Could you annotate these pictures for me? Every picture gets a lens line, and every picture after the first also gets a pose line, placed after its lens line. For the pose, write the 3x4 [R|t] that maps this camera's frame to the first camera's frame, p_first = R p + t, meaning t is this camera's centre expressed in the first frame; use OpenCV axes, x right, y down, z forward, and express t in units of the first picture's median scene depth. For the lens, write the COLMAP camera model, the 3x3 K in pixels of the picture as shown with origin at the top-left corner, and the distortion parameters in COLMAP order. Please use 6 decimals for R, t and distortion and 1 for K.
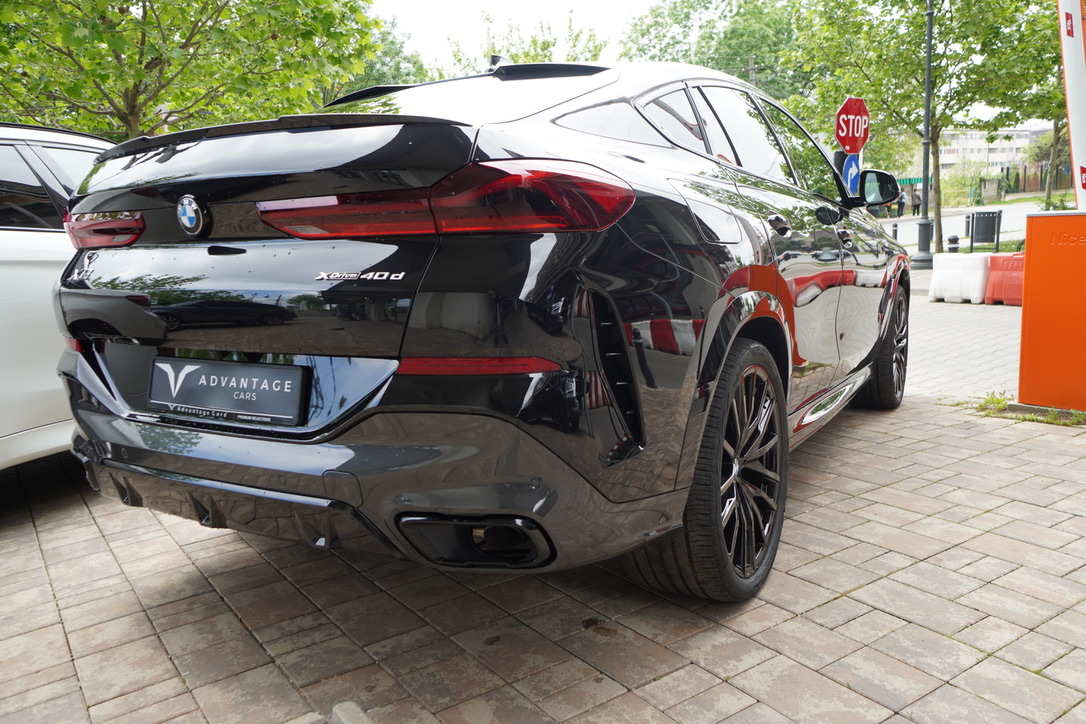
lens RADIAL K [[820.1, 0, 543.0], [0, 820.1, 362.0], [0, 0, 1]] dist [0.011647, 0.052184]
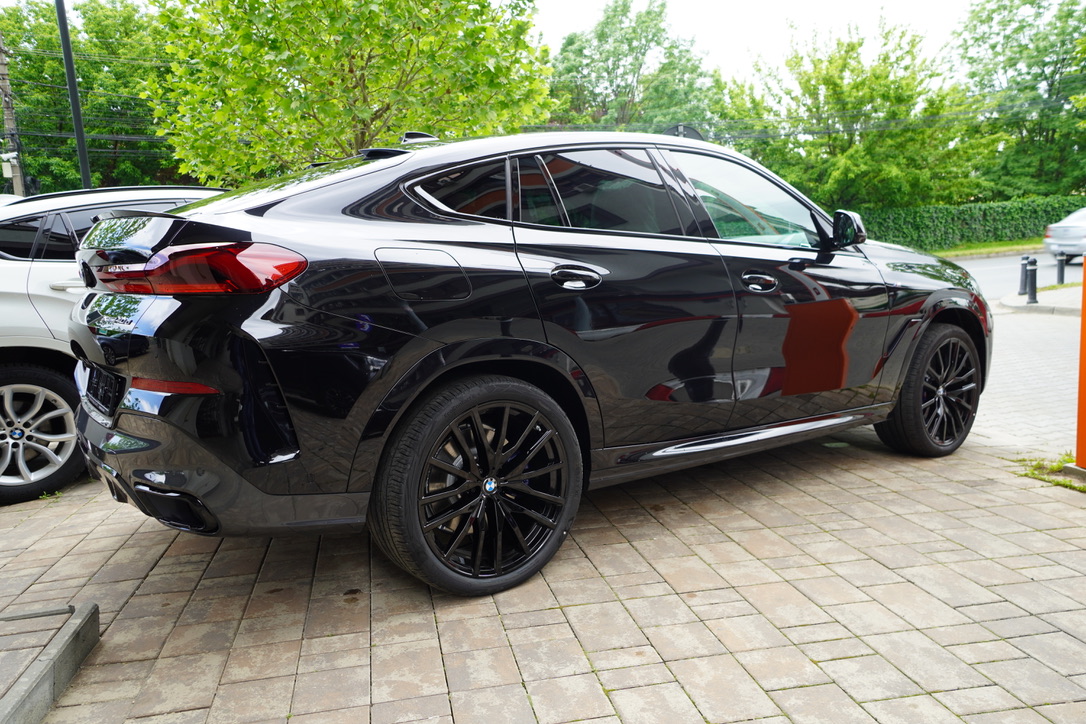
lens RADIAL K [[798.8, 0, 529.5], [0, 798.8, 357.6], [0, 0, 1]] dist [0.017137, 0.025373]
pose [[0.920033, 0.059828, -0.387246, 0.644410], [-0.063394, 0.997982, 0.003570, -0.054782], [0.386679, 0.021264, 0.921969, -0.035388]]
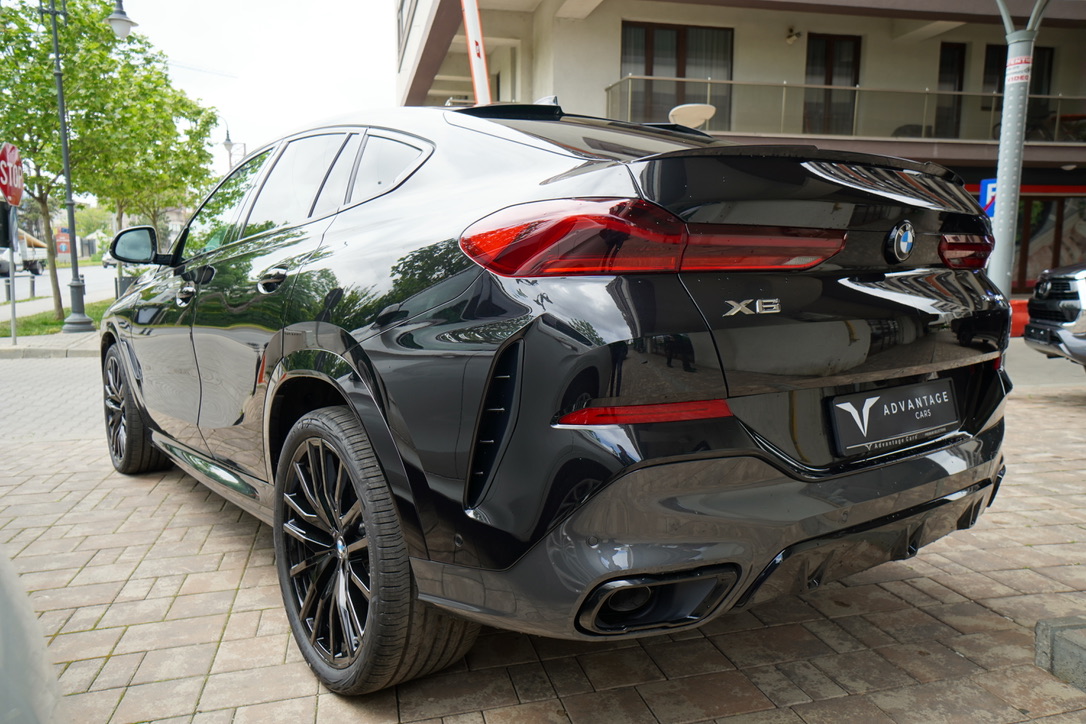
lens RADIAL K [[798.8, 0, 529.5], [0, 798.8, 357.6], [0, 0, 1]] dist [0.017137, 0.025373]
pose [[0.369137, -0.058742, 0.927517, -1.061872], [0.139074, 0.990255, 0.007366, -0.076906], [-0.918911, 0.126275, 0.373709, 0.755242]]
